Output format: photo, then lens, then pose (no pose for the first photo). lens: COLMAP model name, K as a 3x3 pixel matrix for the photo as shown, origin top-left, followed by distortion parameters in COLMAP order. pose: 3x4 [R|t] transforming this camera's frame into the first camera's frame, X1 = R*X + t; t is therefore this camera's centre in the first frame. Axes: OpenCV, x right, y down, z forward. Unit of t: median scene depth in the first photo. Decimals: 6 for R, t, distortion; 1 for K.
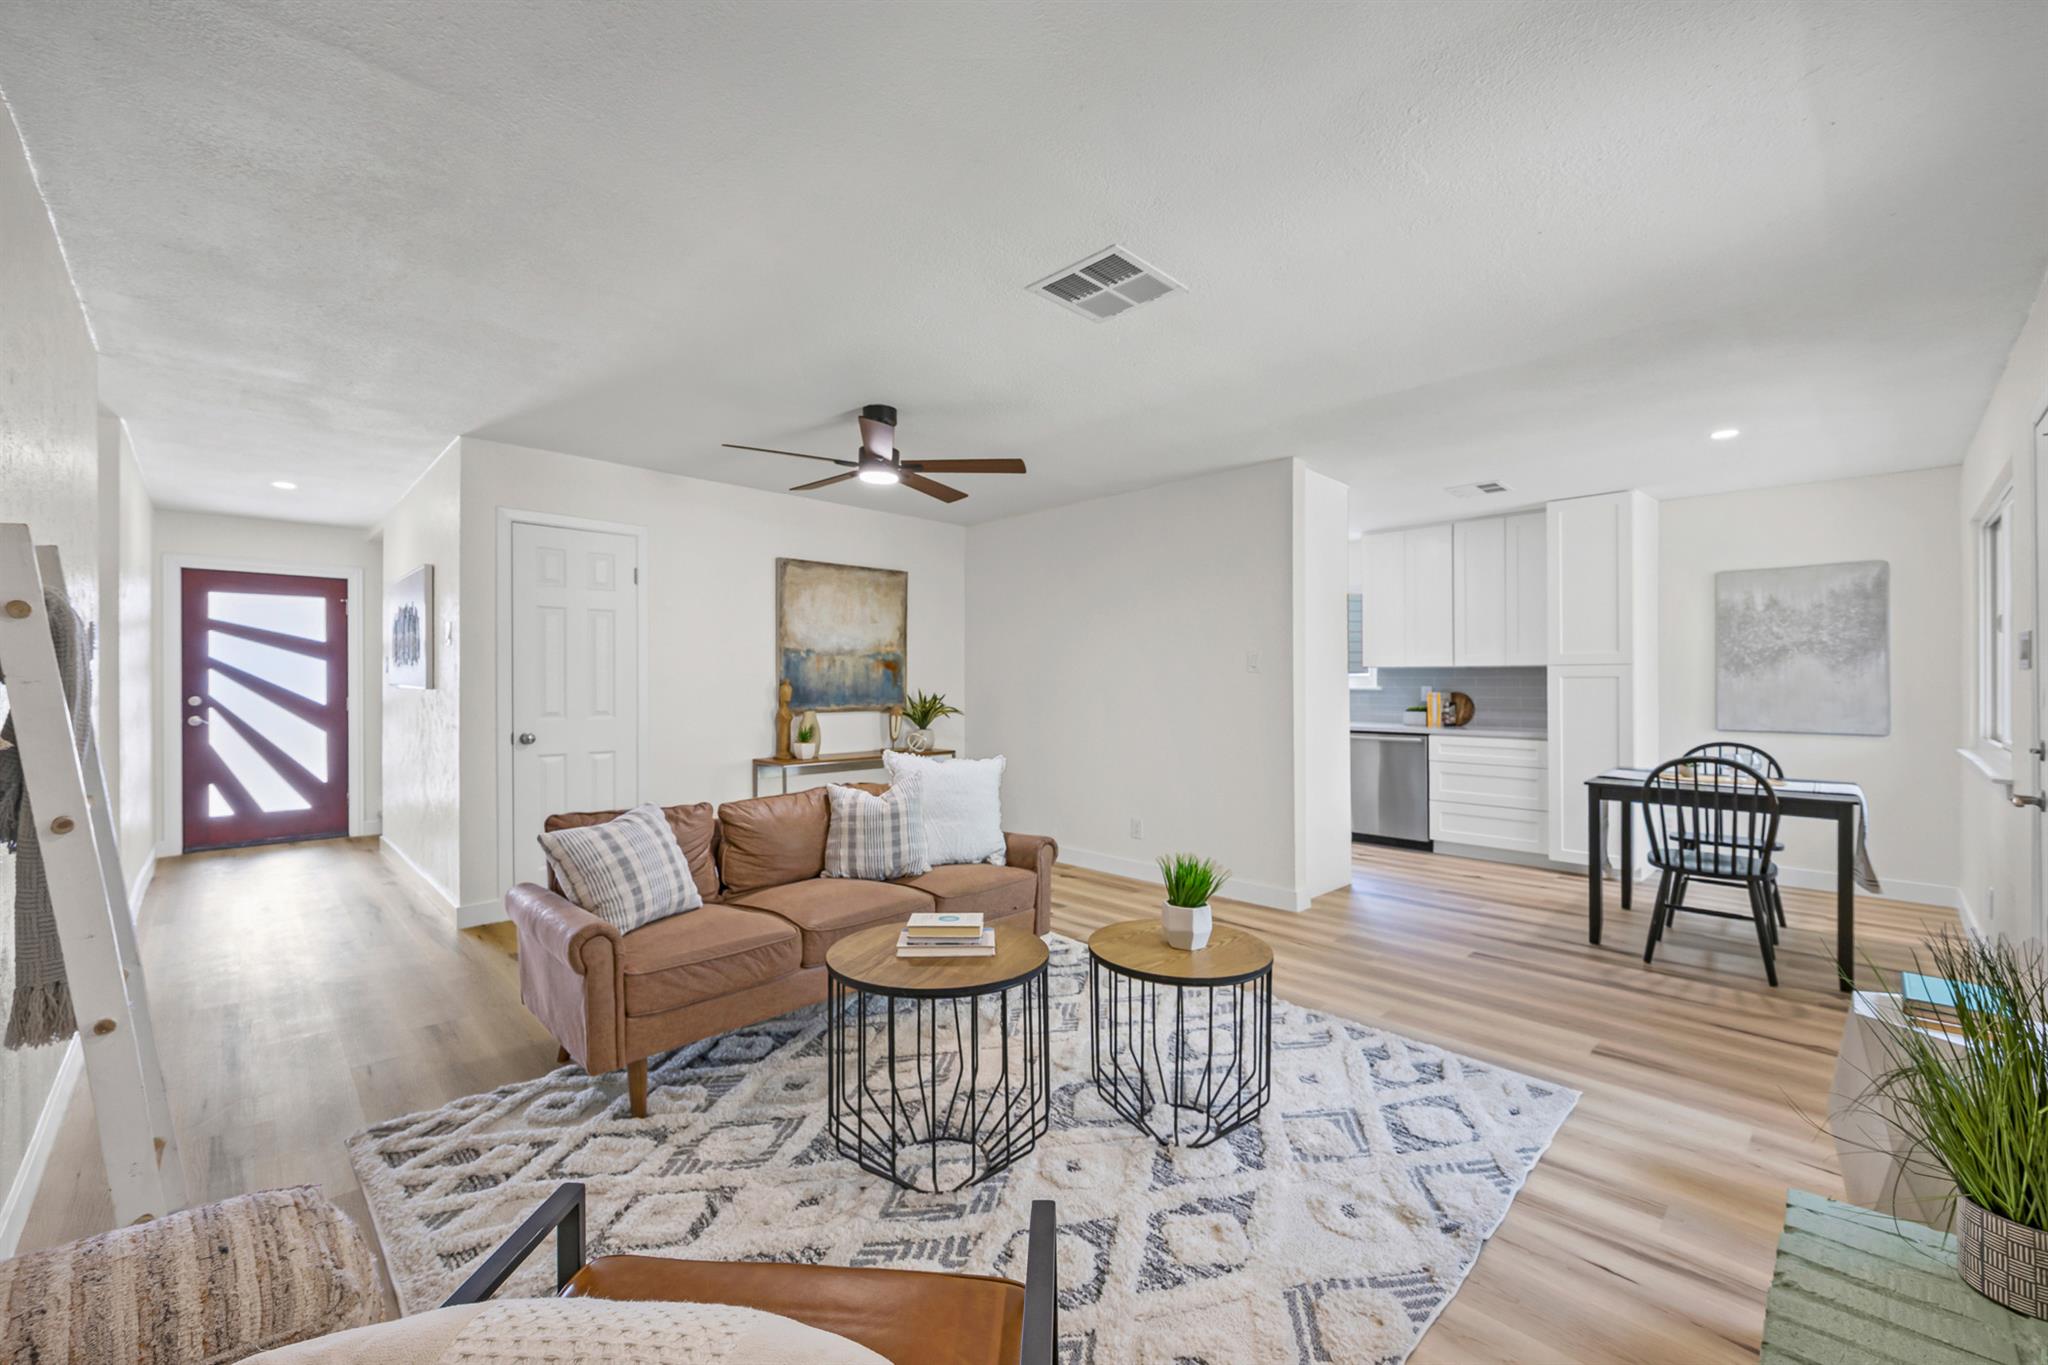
lens RADIAL K [[829.7, 0, 1024.0], [0, 829.7, 682.5], [0, 0, 1]] dist [-0.000337, -0.000073]
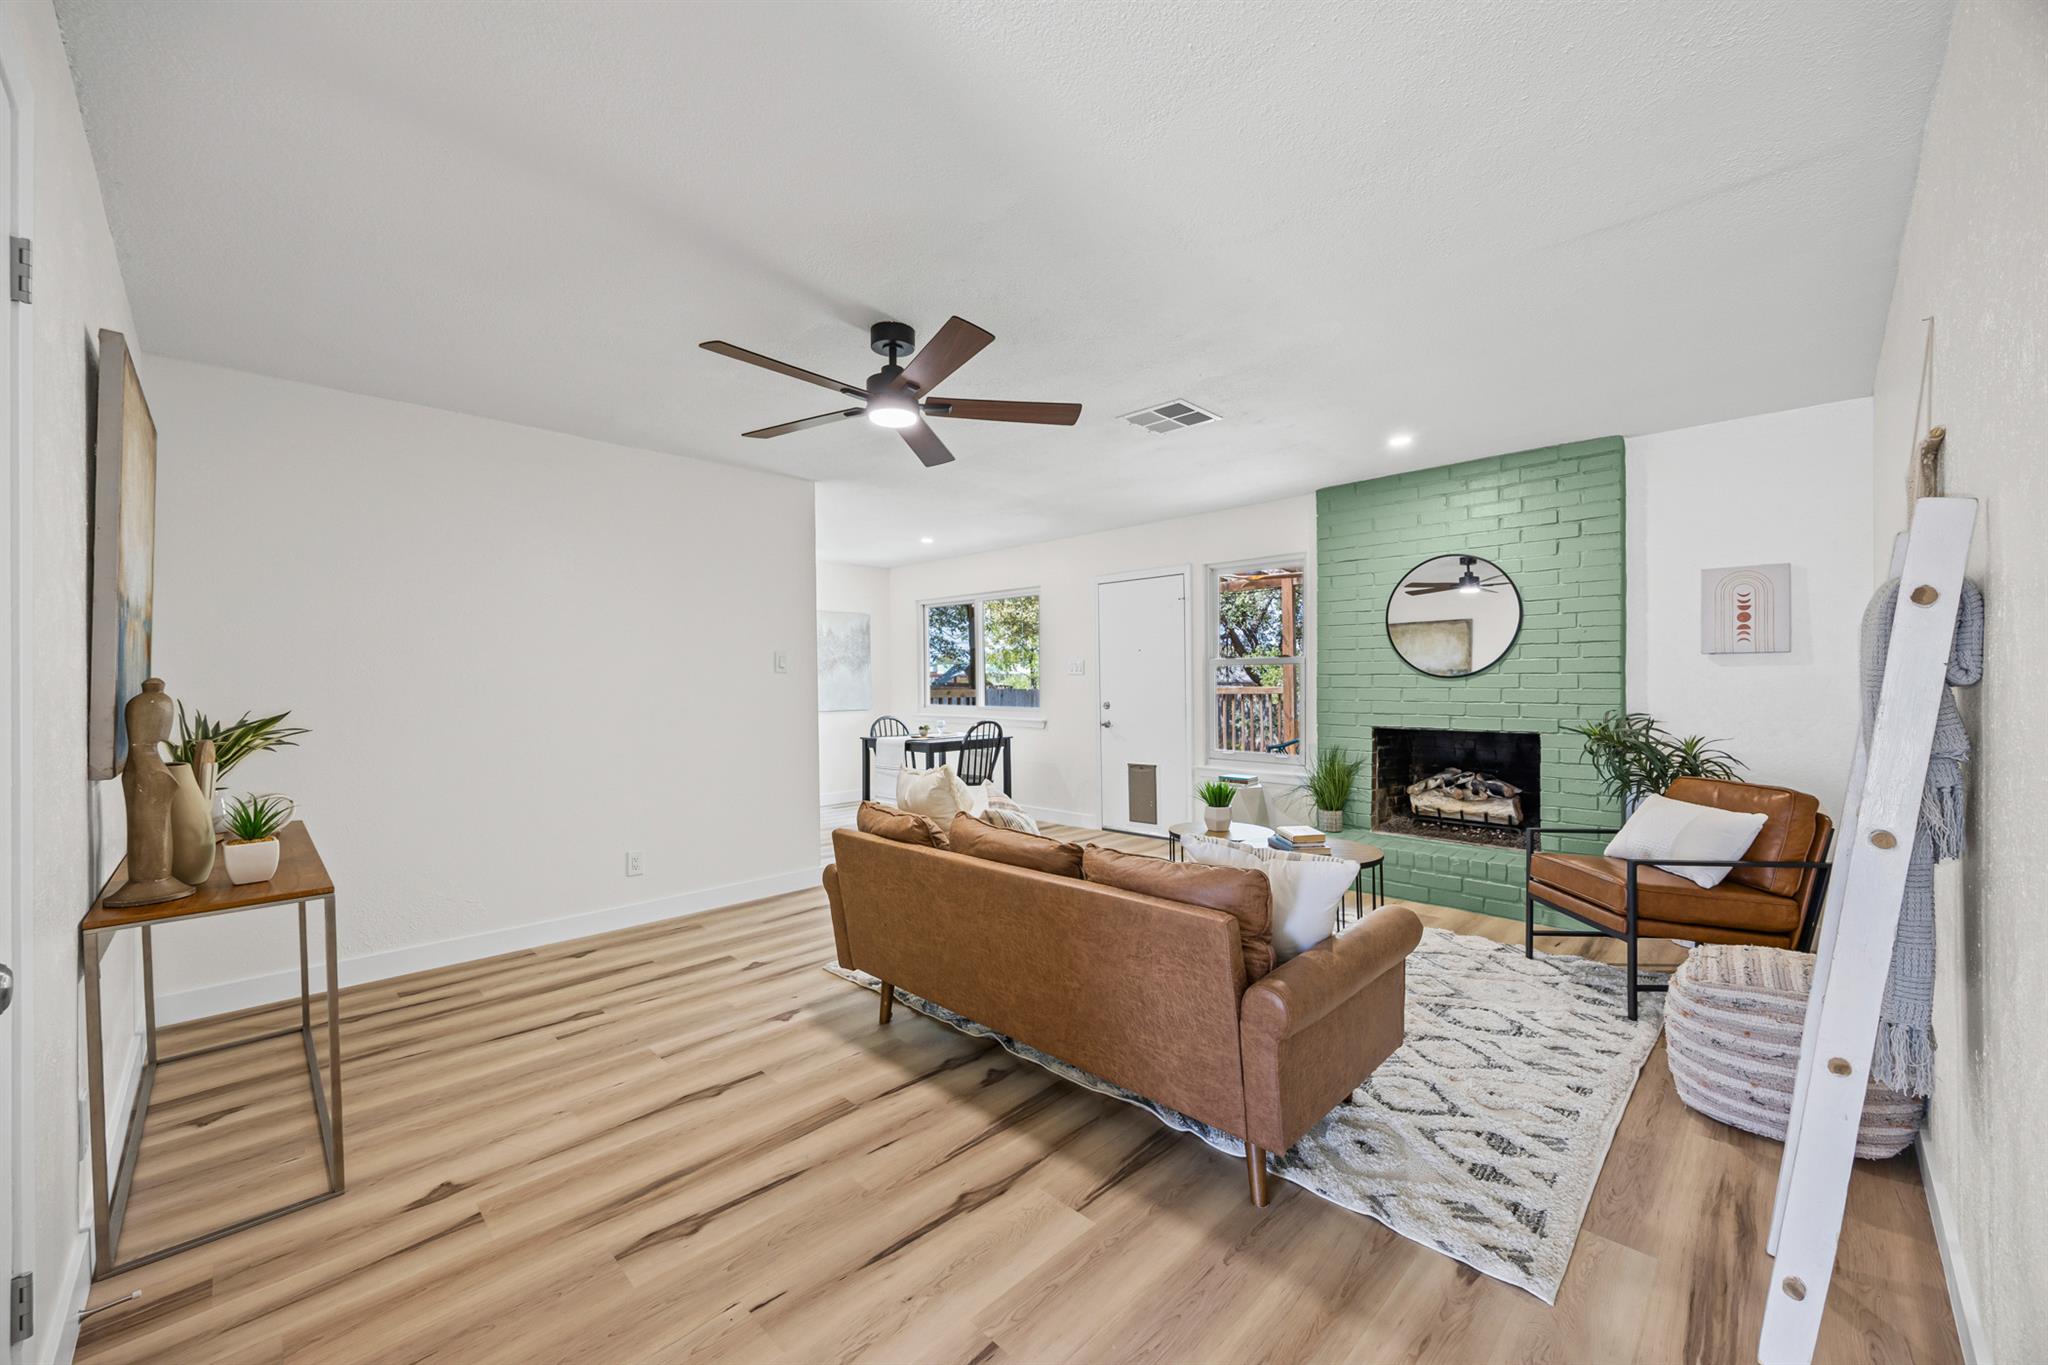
lens RADIAL K [[791.3, 0, 1024.0], [0, 791.3, 682.5], [0, 0, 1]] dist [-0.000572, 0.000057]
pose [[-0.032923, -0.003553, 0.999452, -1.349277], [0.004558, 0.999983, 0.003705, -0.004467], [-0.999448, 0.004678, -0.032906, 1.338549]]
